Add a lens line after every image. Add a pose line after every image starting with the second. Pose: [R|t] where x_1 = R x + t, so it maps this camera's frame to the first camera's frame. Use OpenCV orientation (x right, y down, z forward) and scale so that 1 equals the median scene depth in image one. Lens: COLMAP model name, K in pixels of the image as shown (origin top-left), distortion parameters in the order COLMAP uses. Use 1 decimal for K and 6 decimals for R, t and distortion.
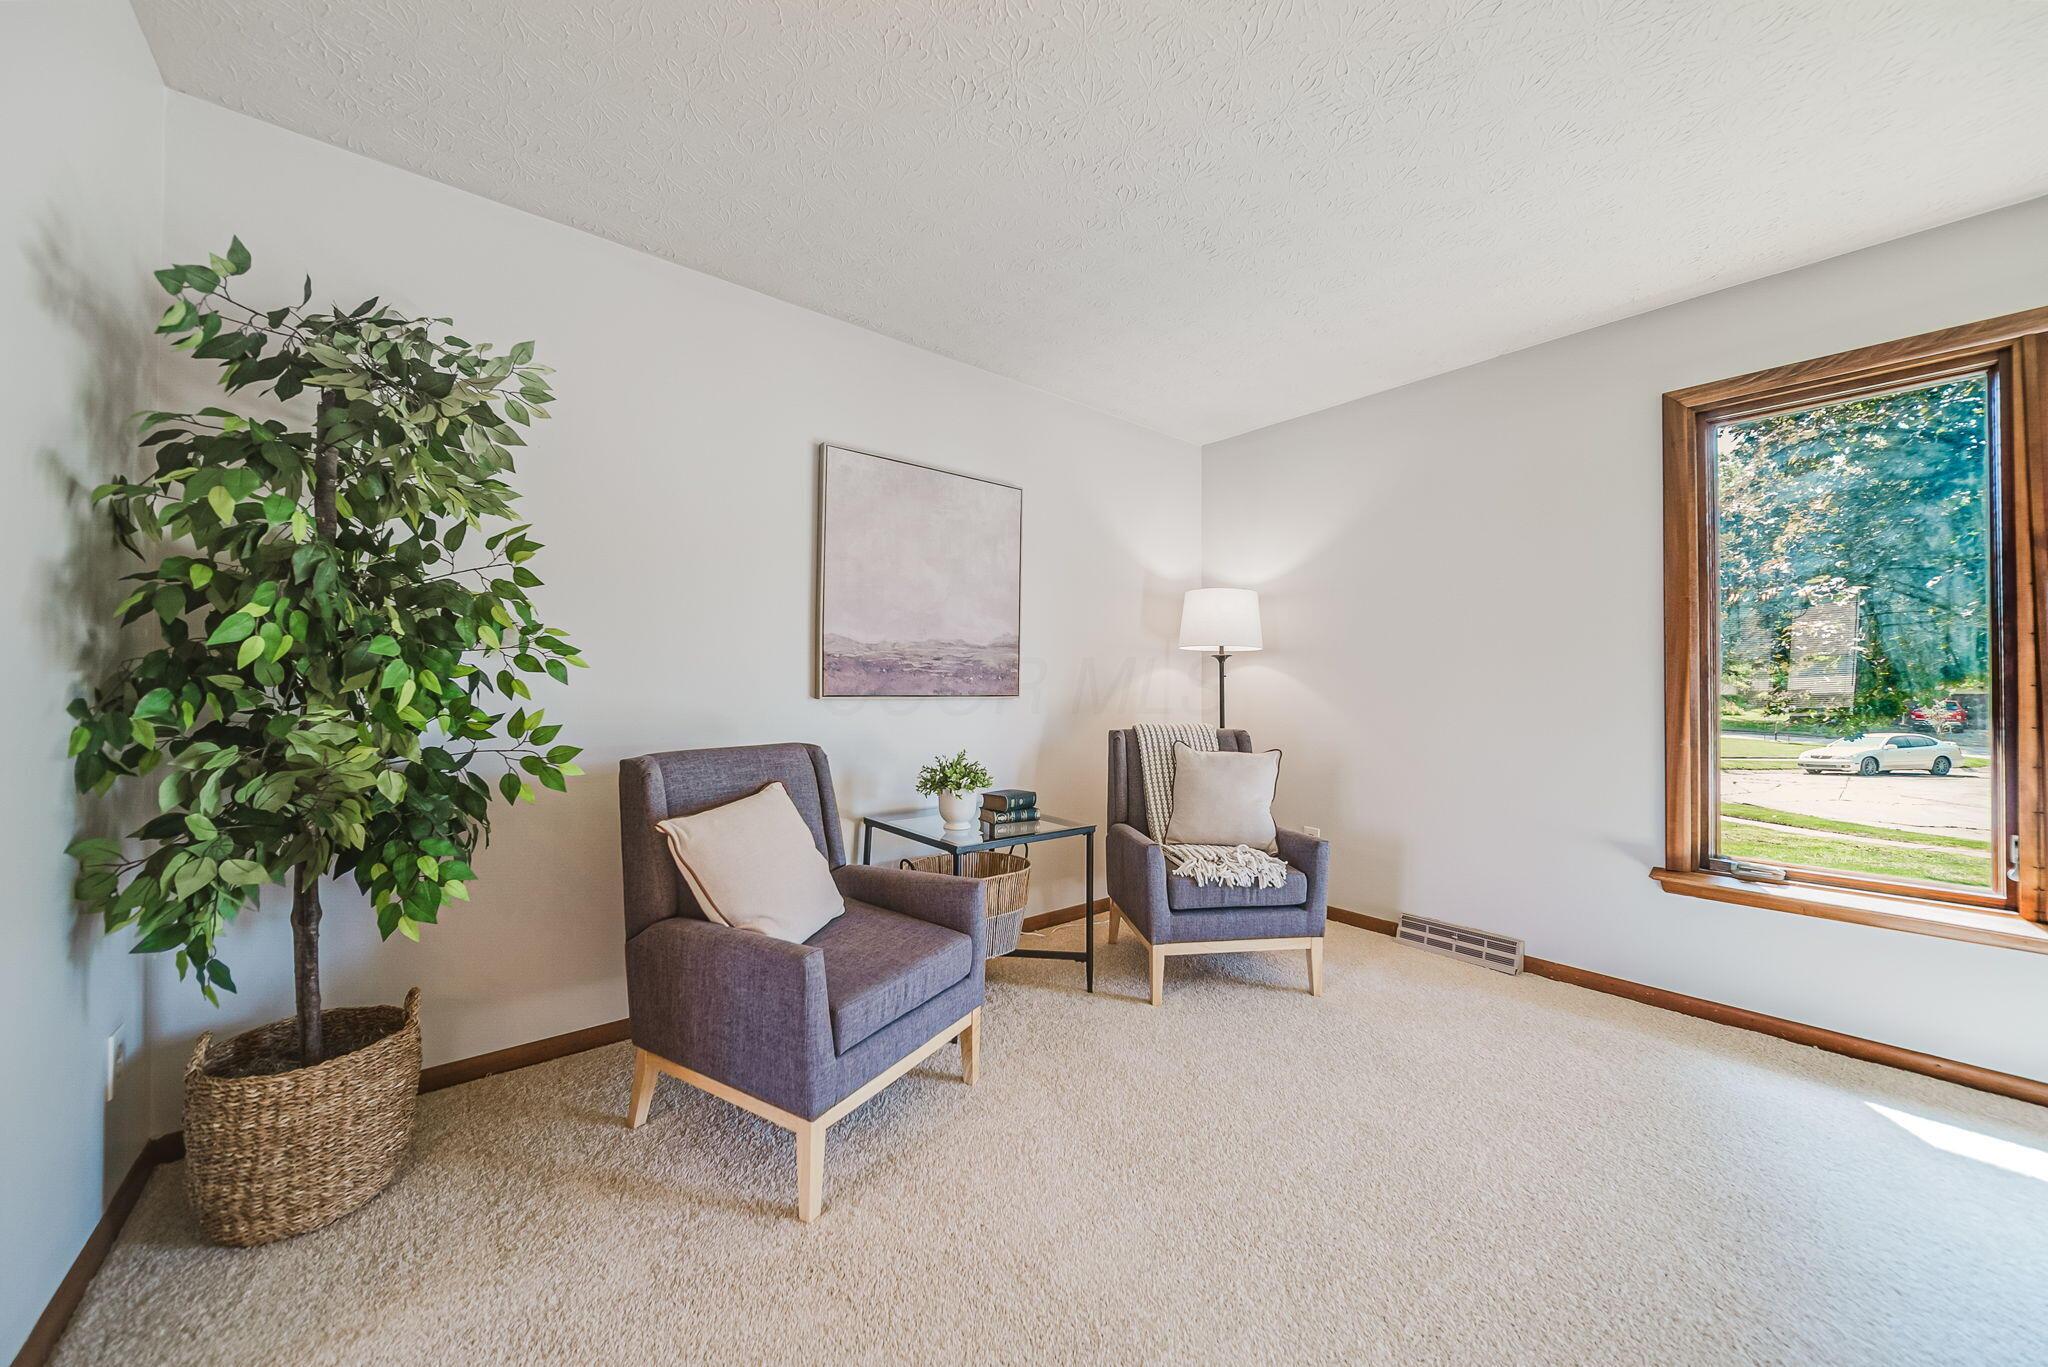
lens RADIAL K [[727.0, 0, 1024.0], [0, 727.0, 683.5], [0, 0, 1]] dist [-0.003674, -0.000567]
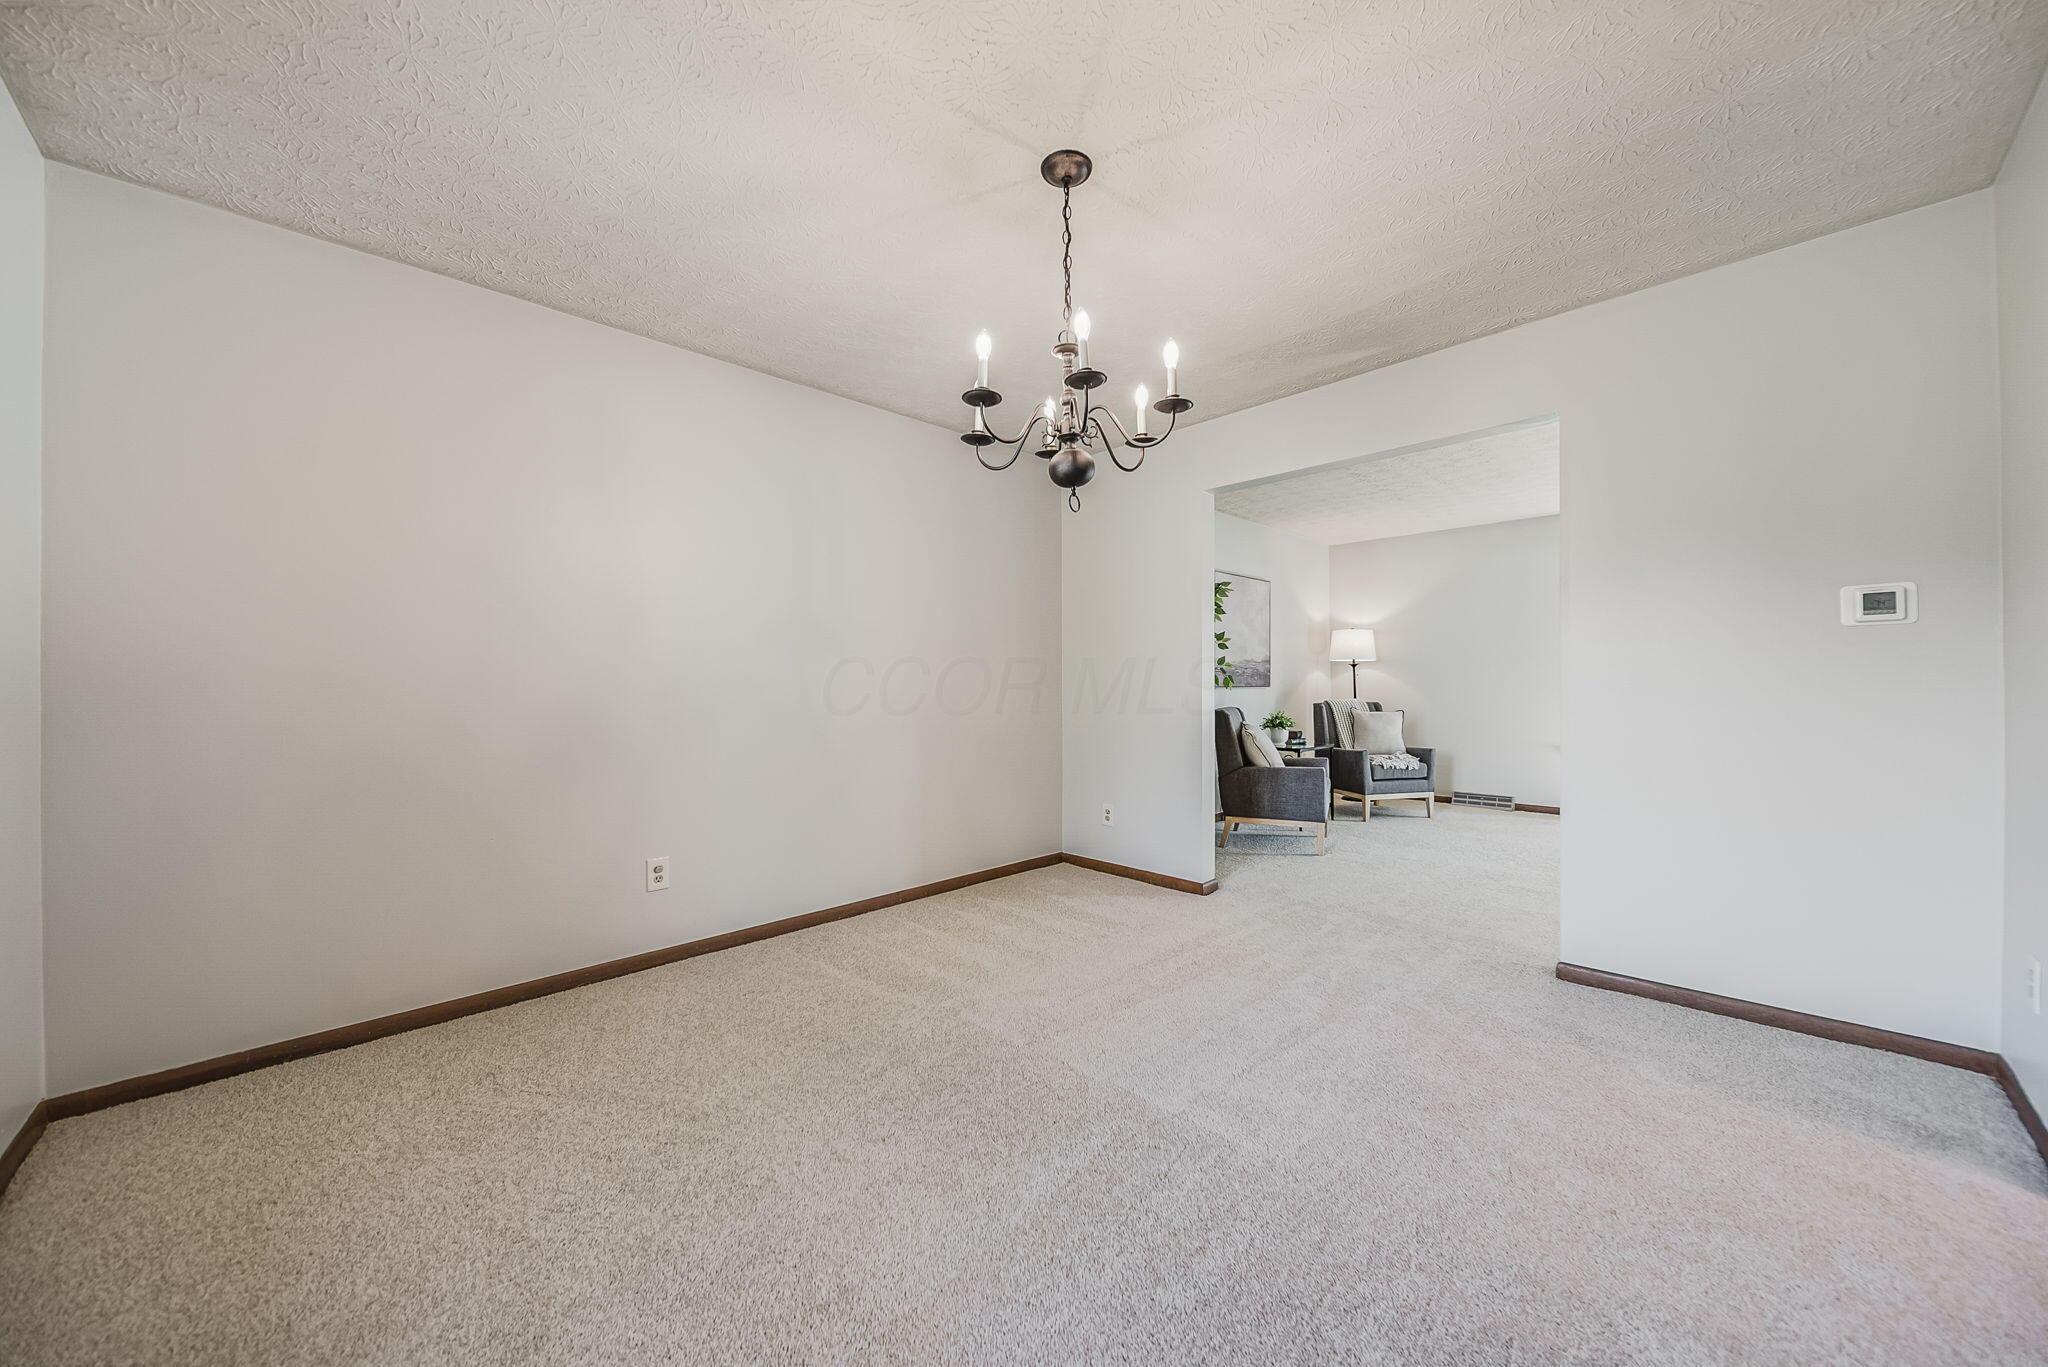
lens RADIAL K [[727.0, 0, 1024.0], [0, 727.0, 683.5], [0, 0, 1]] dist [-0.003674, -0.000567]
pose [[0.995396, -0.015587, 0.094577, -0.883385], [0.015431, 0.999878, 0.002378, -0.006058], [-0.094602, -0.000907, 0.995515, -0.924833]]
